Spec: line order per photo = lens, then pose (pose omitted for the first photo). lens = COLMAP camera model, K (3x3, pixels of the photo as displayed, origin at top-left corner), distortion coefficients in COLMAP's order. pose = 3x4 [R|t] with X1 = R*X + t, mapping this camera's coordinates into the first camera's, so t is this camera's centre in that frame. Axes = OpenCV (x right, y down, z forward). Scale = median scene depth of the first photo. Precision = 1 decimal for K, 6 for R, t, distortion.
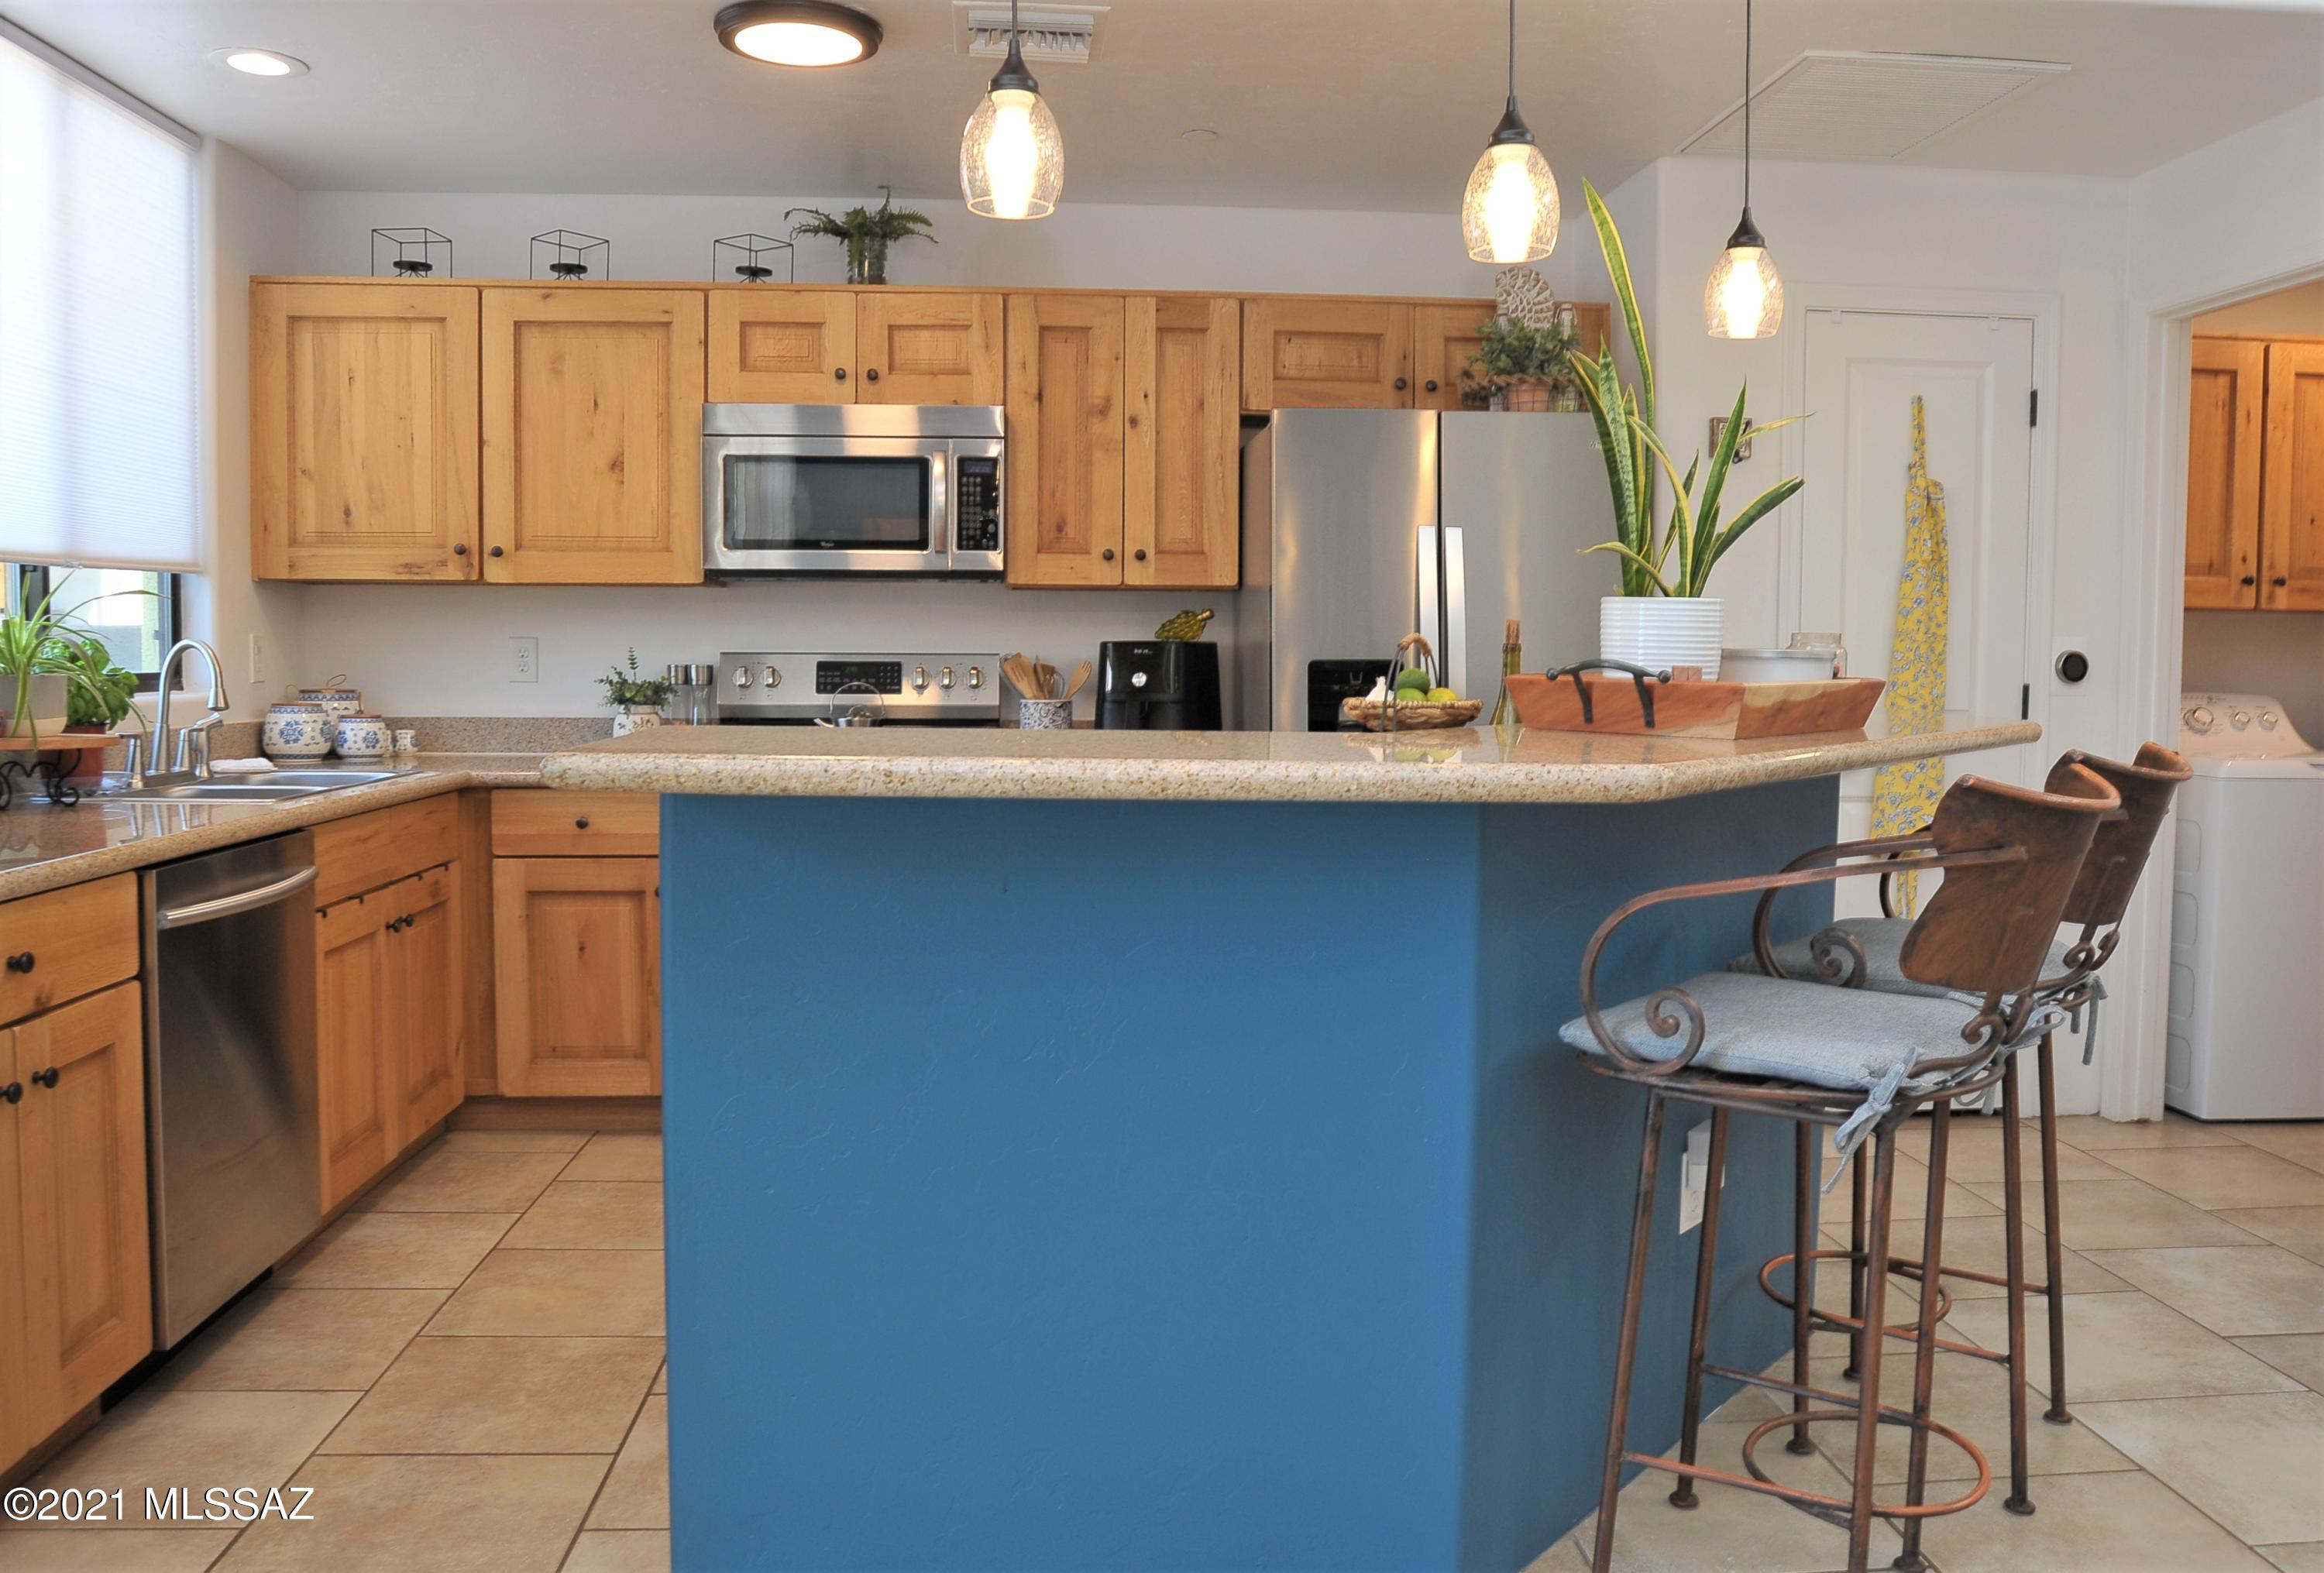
lens RADIAL K [[1767.8, 0, 1162.1], [0, 1767.8, 735.5], [0, 0, 1]] dist [-0.092692, 0.052316]
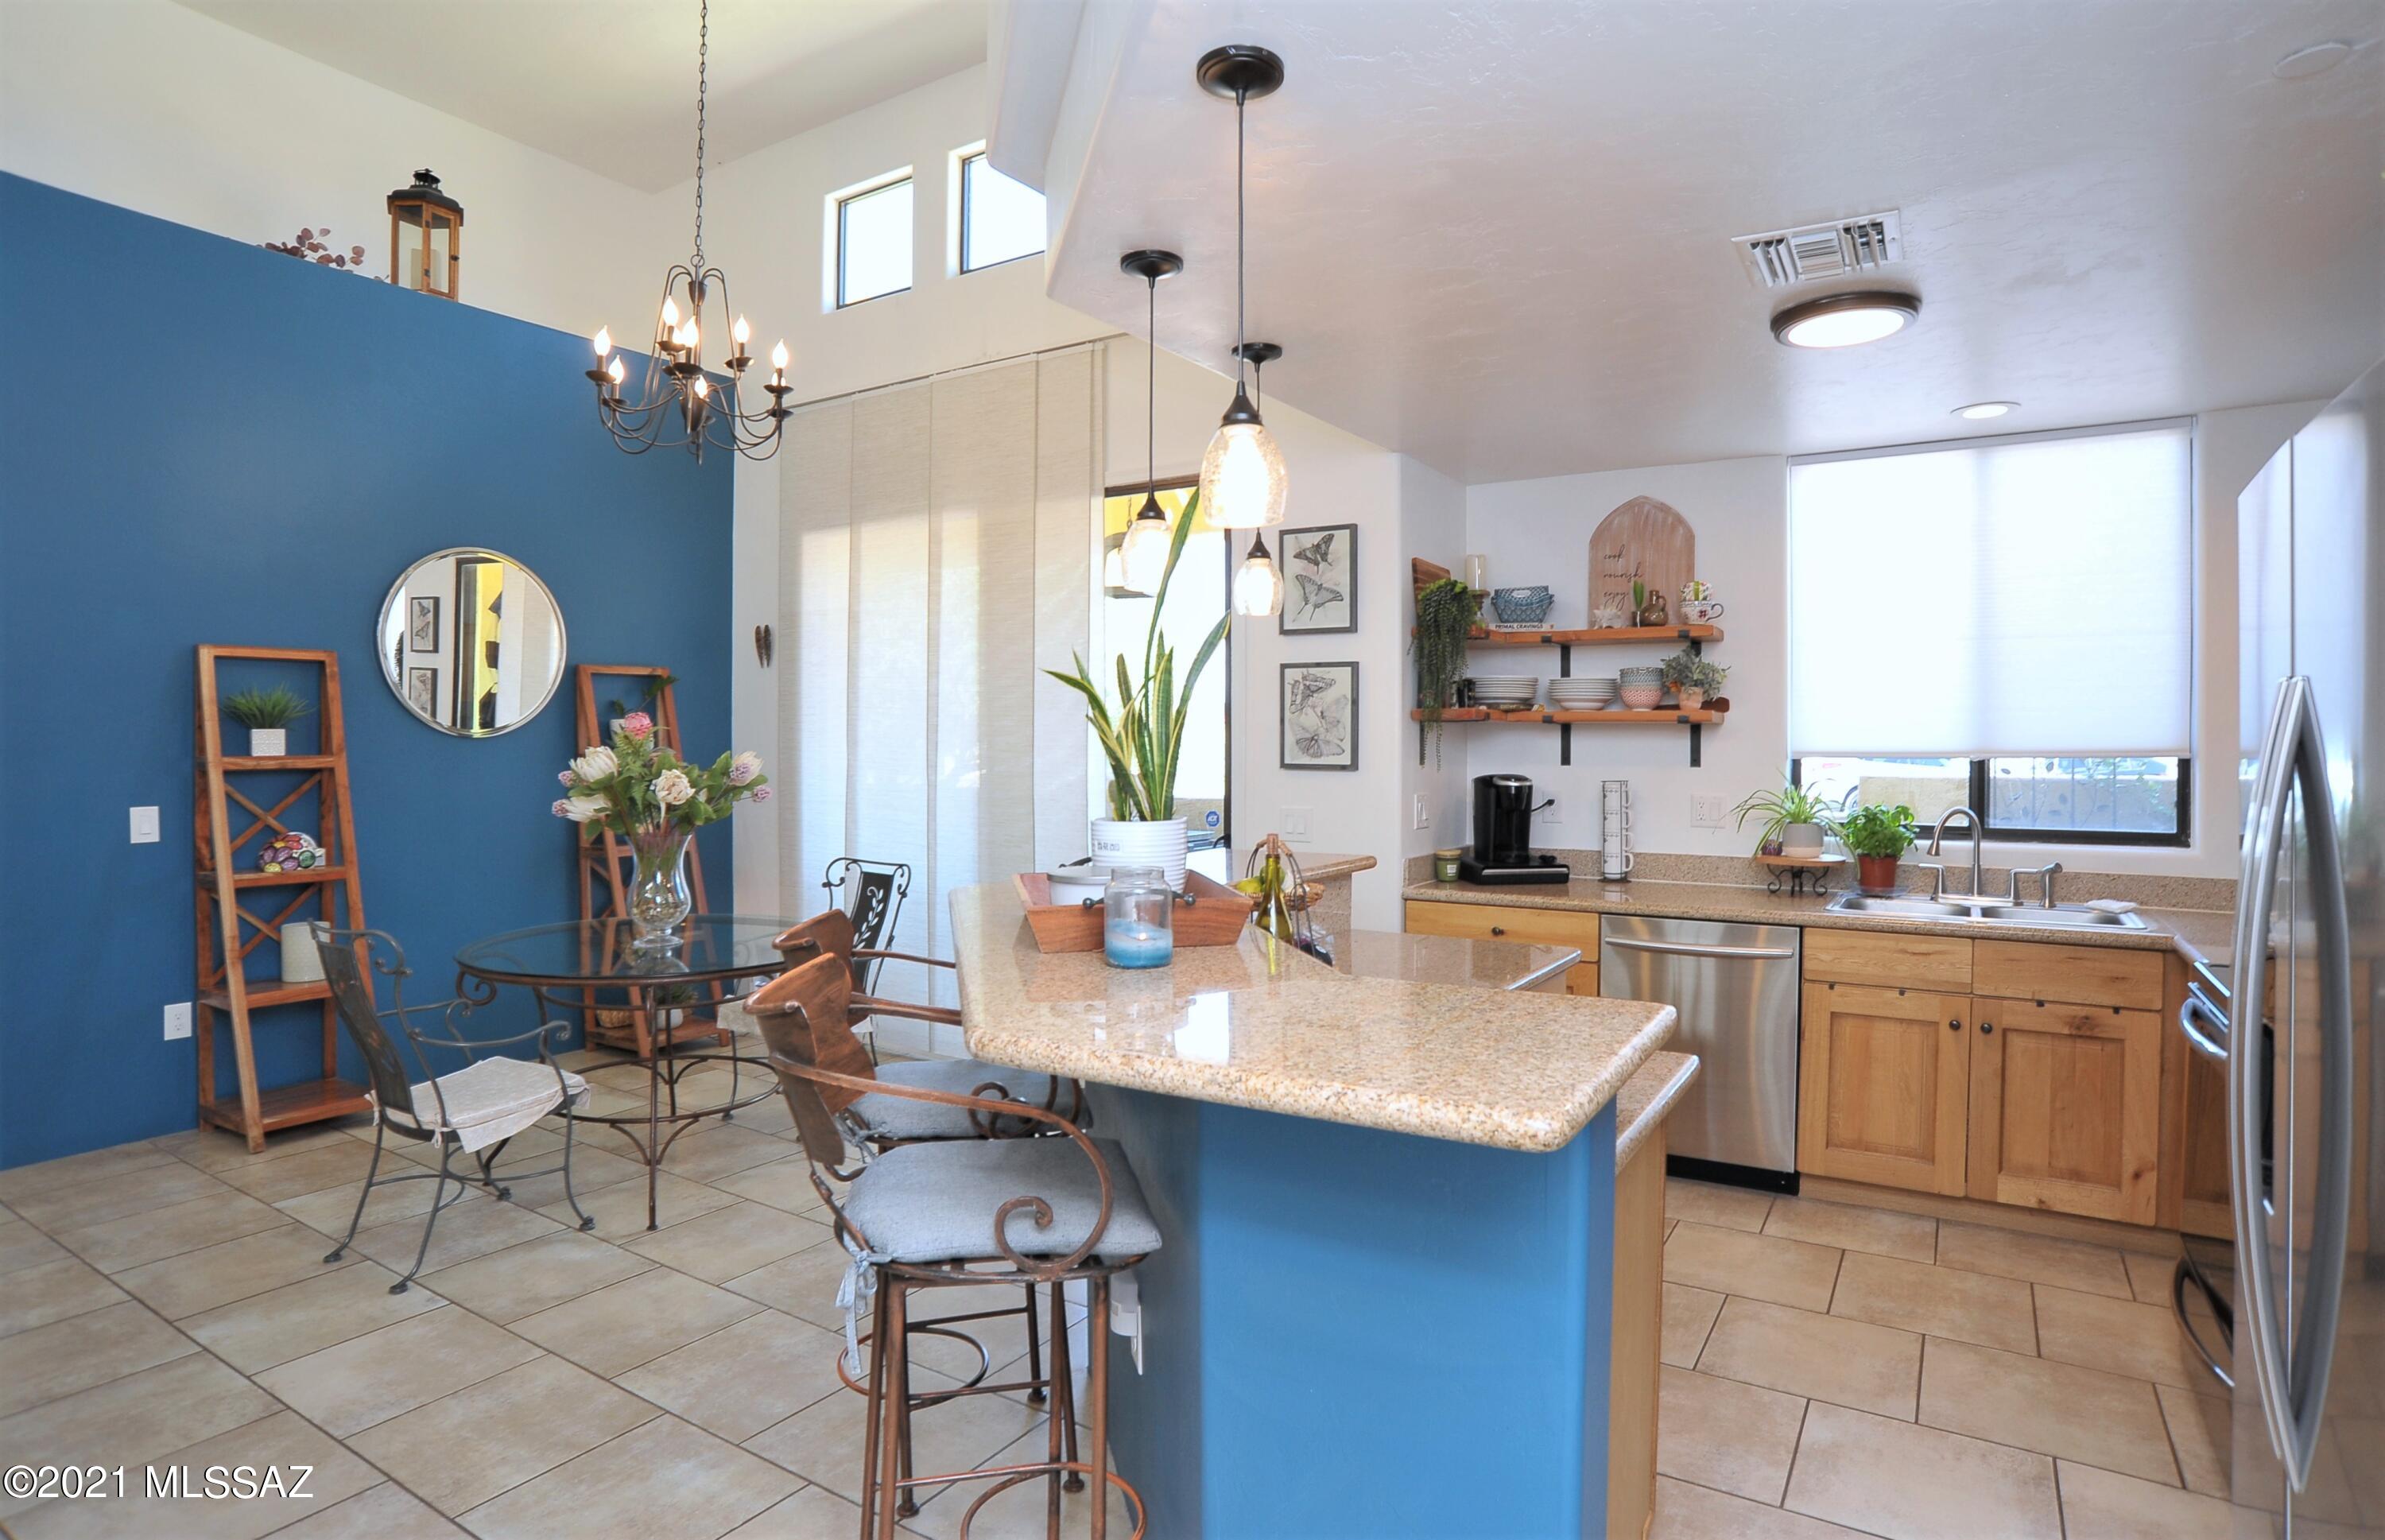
lens RADIAL K [[1251.0, 0, 1199.7], [0, 1251.0, 751.8], [0, 0, 1]] dist [-0.102709, 0.049151]
pose [[-0.594883, -0.000829, -0.803812, 0.547636], [-0.045588, 0.998425, 0.032709, -0.088186], [0.802518, 0.056103, -0.593984, 0.878304]]
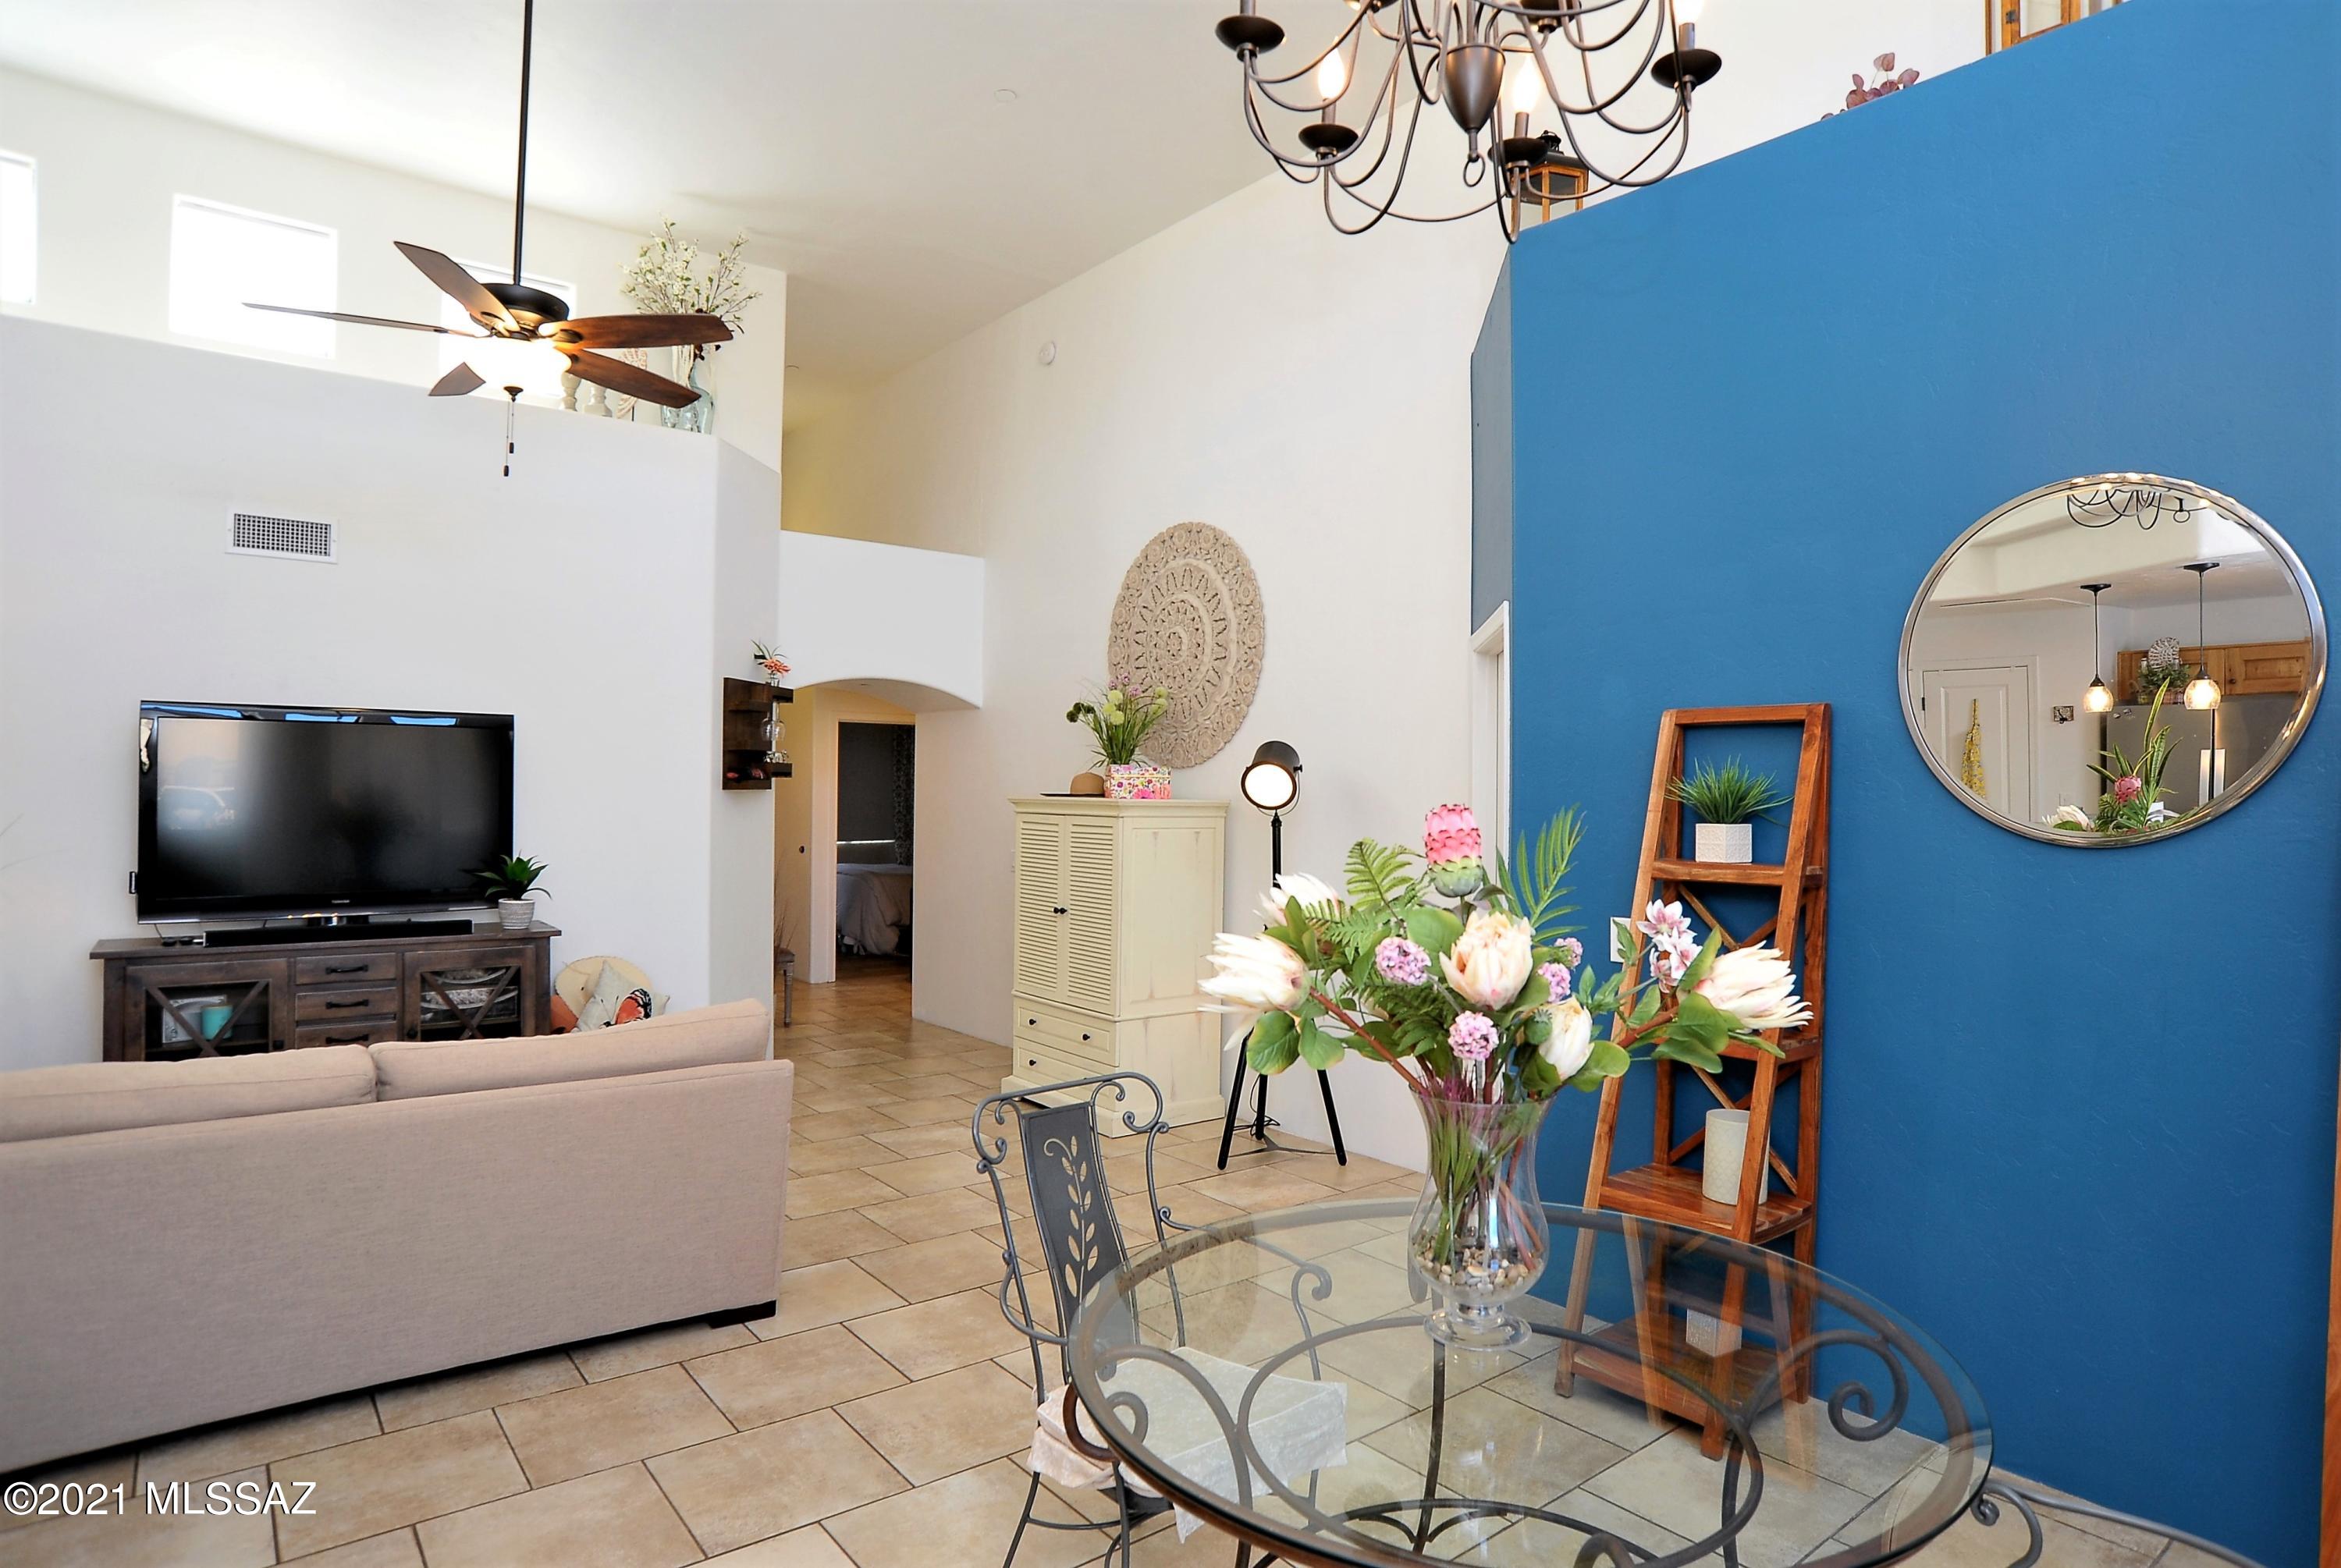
lens RADIAL K [[1286.4, 0, 1189.2], [0, 1286.4, 778.3], [0, 0, 1]] dist [-0.113388, 0.065239]
pose [[-0.564888, -0.006107, 0.825145, -0.210866], [0.022273, 0.999495, 0.022645, -0.087901], [-0.824867, 0.031171, -0.564467, 0.333857]]
